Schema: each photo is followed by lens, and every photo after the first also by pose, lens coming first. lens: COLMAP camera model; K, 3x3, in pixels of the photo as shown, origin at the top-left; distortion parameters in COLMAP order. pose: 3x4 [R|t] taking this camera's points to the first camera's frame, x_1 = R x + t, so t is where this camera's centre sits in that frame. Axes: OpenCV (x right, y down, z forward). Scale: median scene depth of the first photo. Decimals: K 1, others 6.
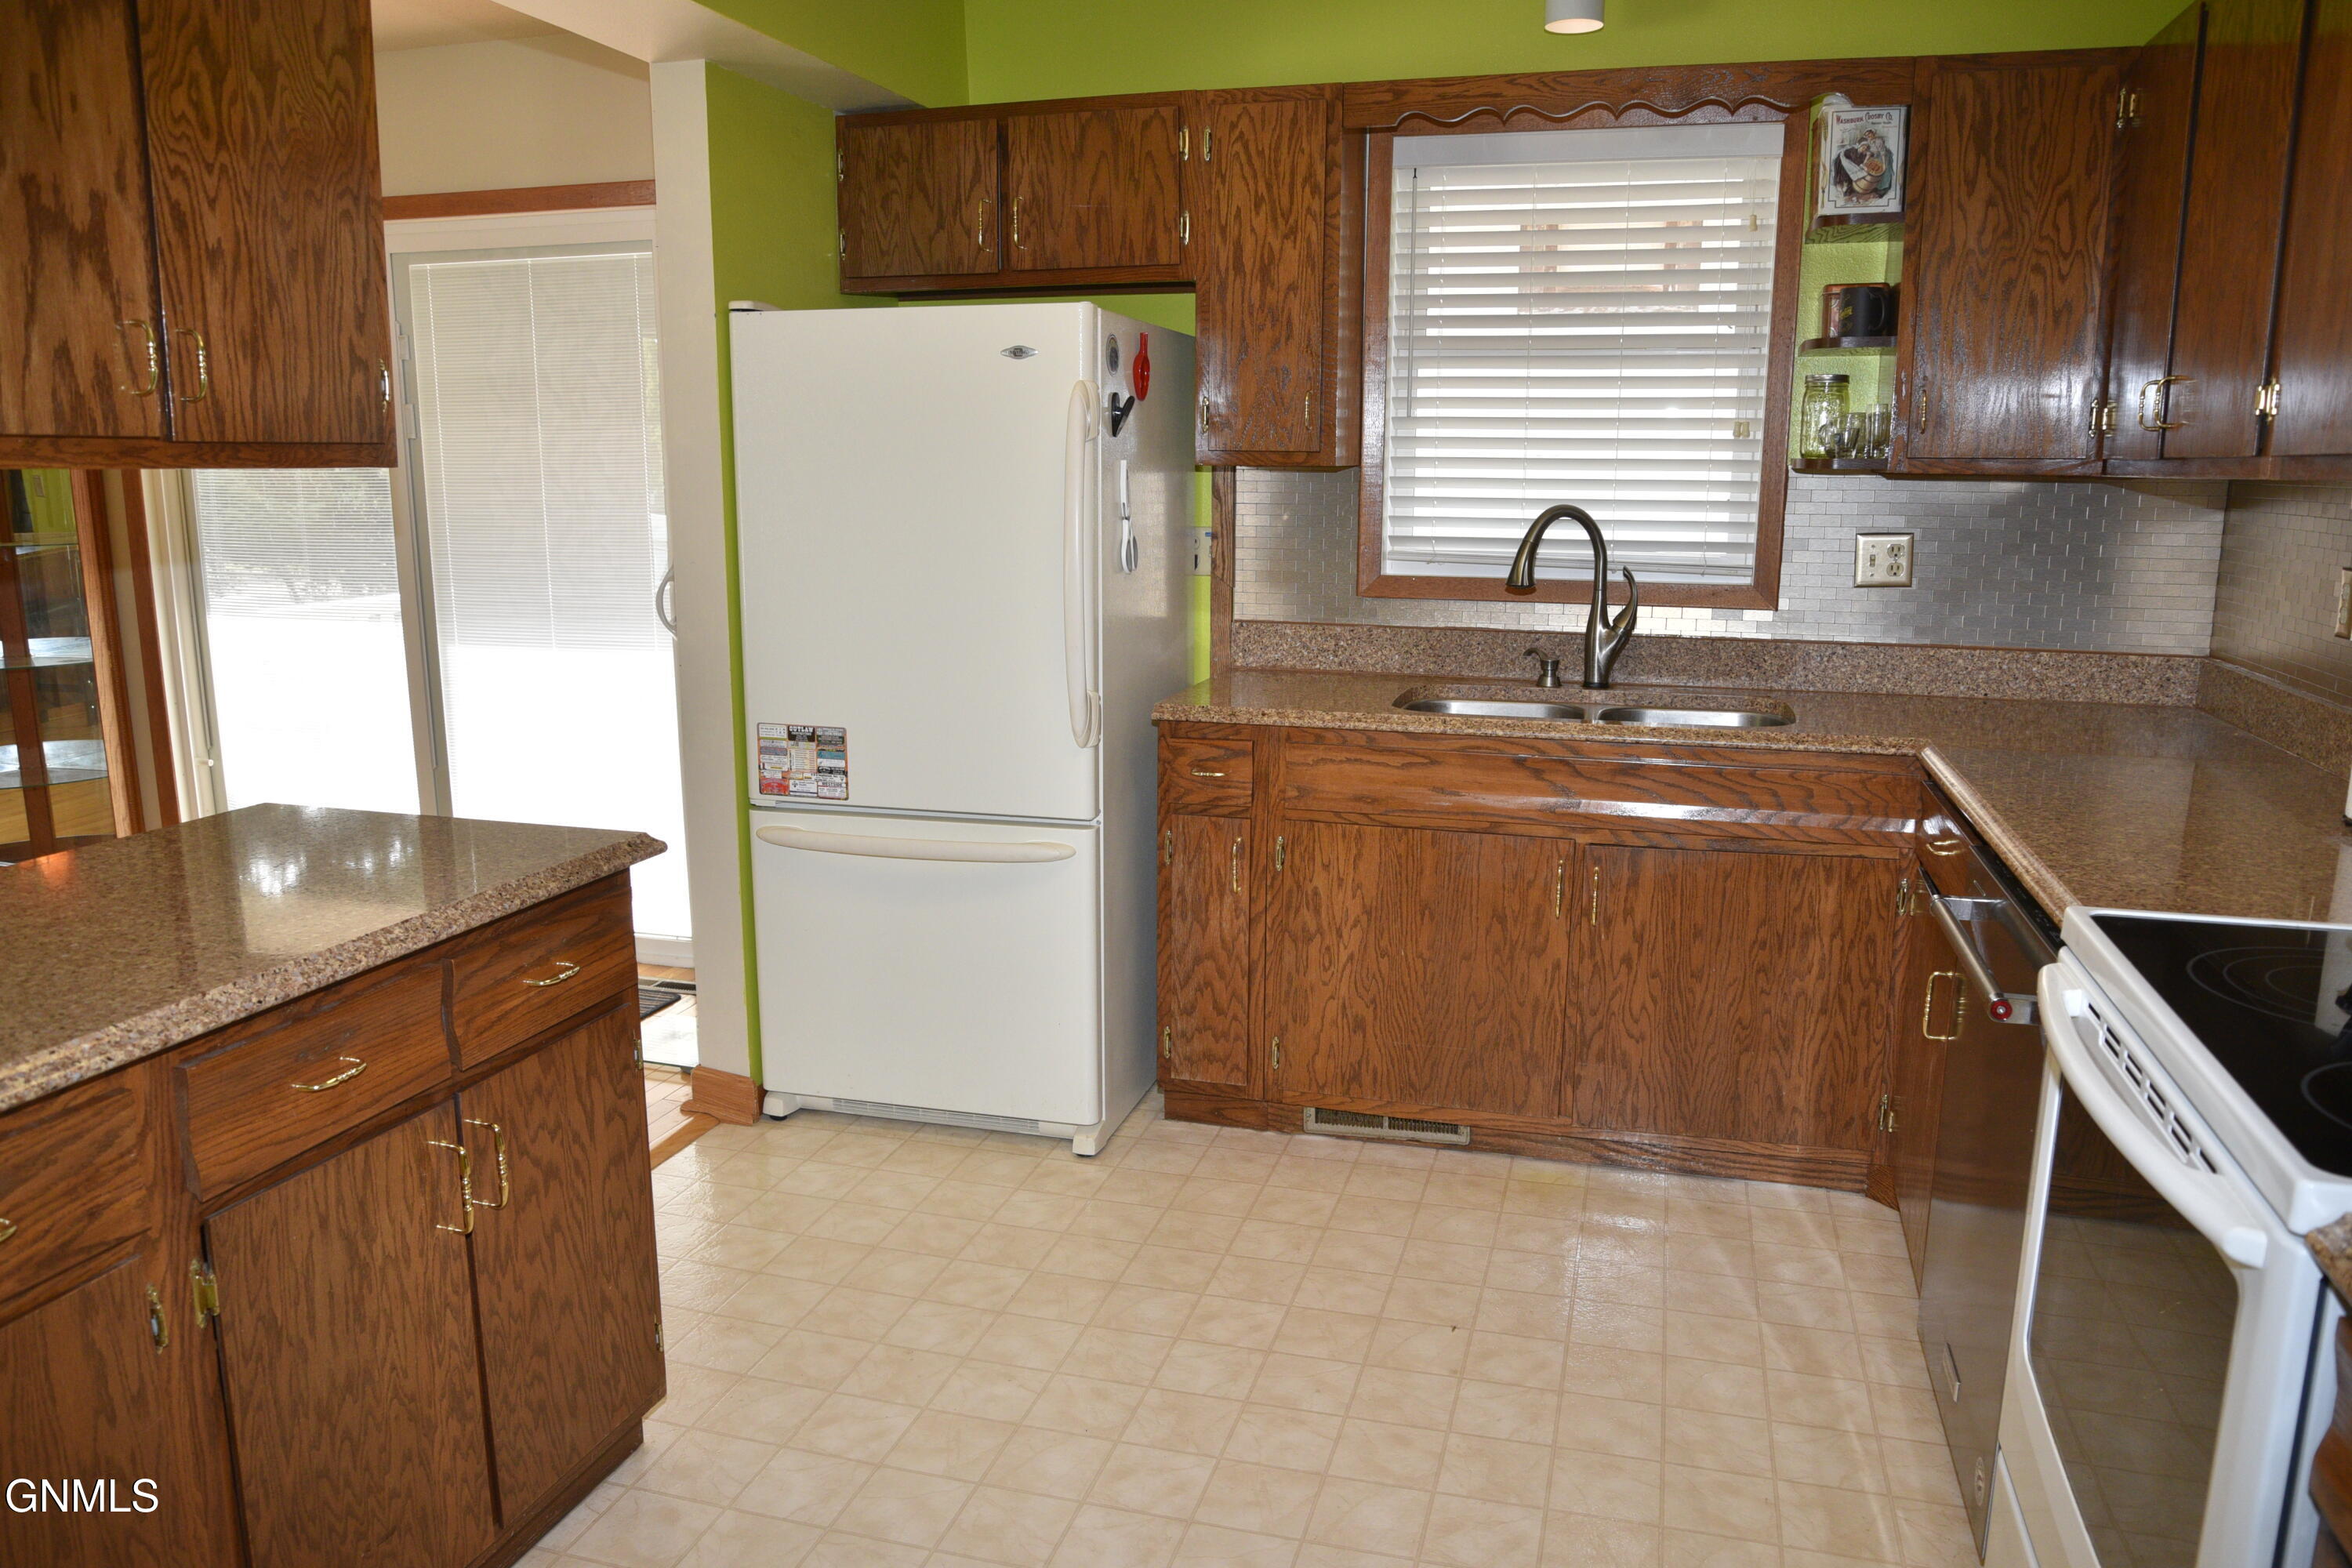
lens RADIAL K [[1680.5, 0, 1179.1], [0, 1680.5, 803.5], [0, 0, 1]] dist [-0.074351, 0.042131]
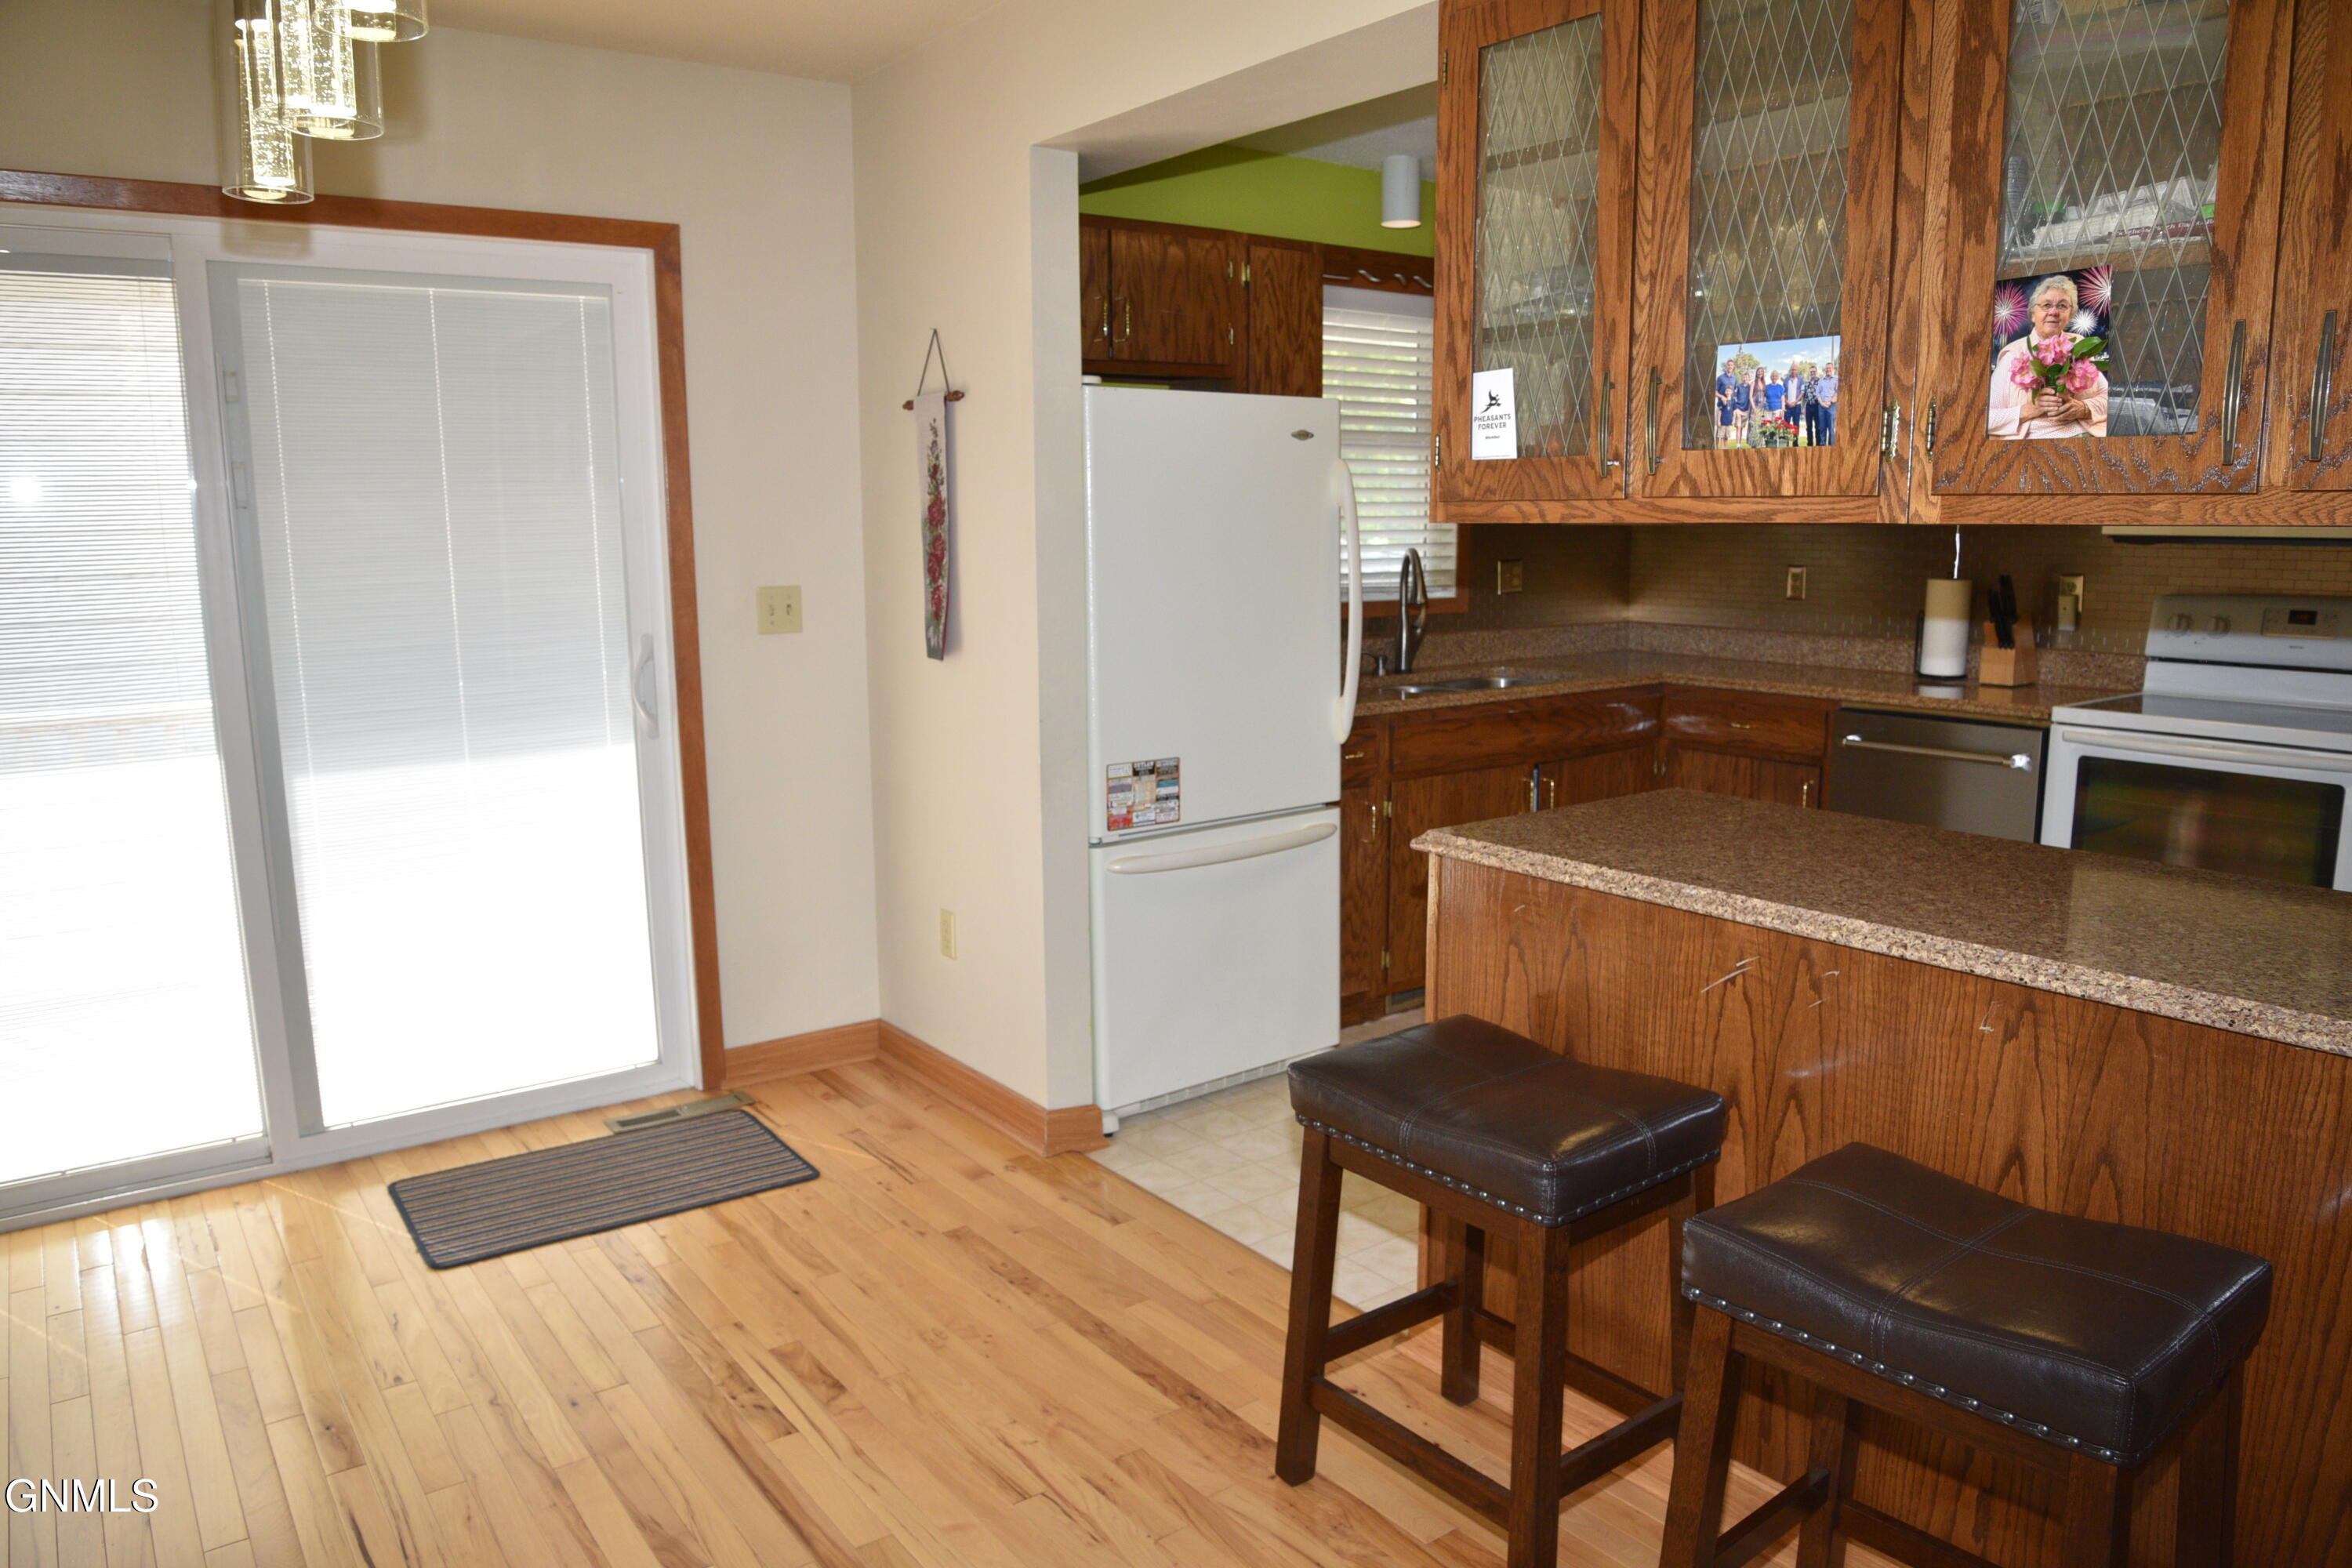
lens RADIAL K [[1585.9, 0, 1174.9], [0, 1585.9, 804.1], [0, 0, 1]] dist [-0.093980, 0.033636]
pose [[0.605421, -0.150207, 0.781603, -1.053816], [0.171076, 0.983635, 0.056520, -0.075668], [-0.777302, 0.099495, 0.621210, 0.343620]]
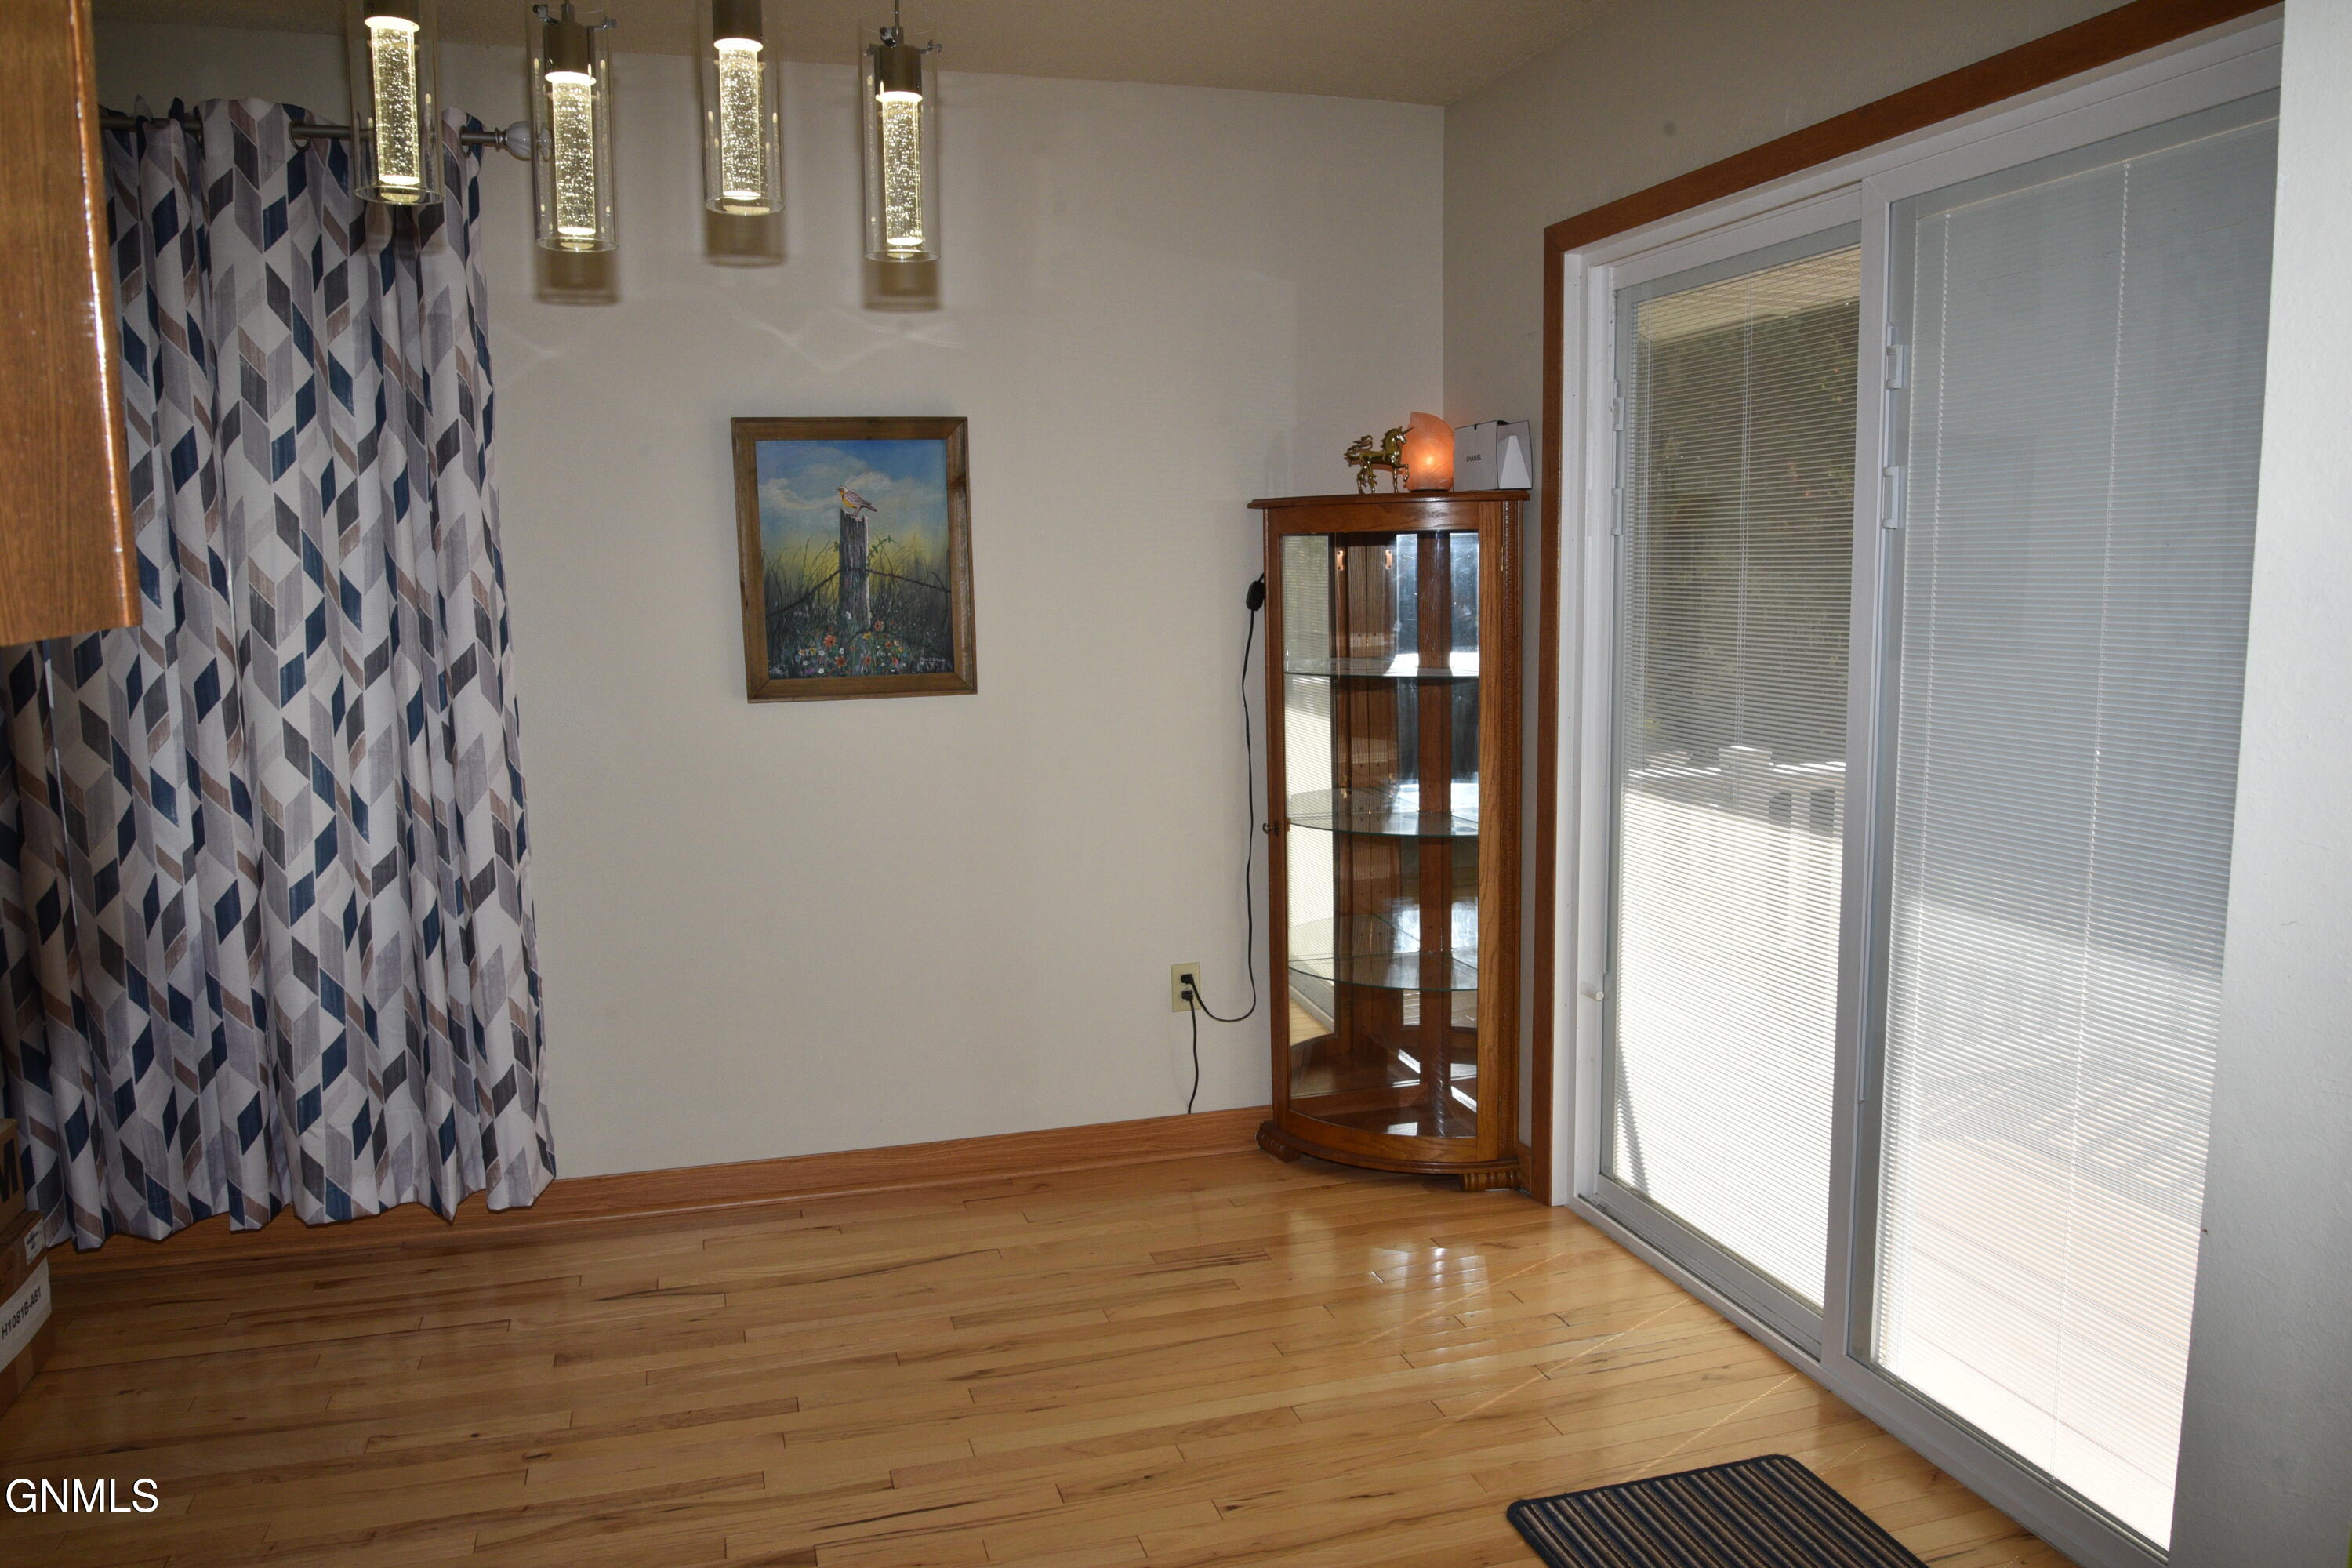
lens RADIAL K [[1680.5, 0, 1179.1], [0, 1680.5, 803.5], [0, 0, 1]] dist [-0.074351, 0.042131]
pose [[0.543570, 0.106842, -0.832536, -0.158977], [-0.154310, 0.987680, 0.026002, -0.144402], [0.825058, 0.114334, 0.553360, 0.678676]]
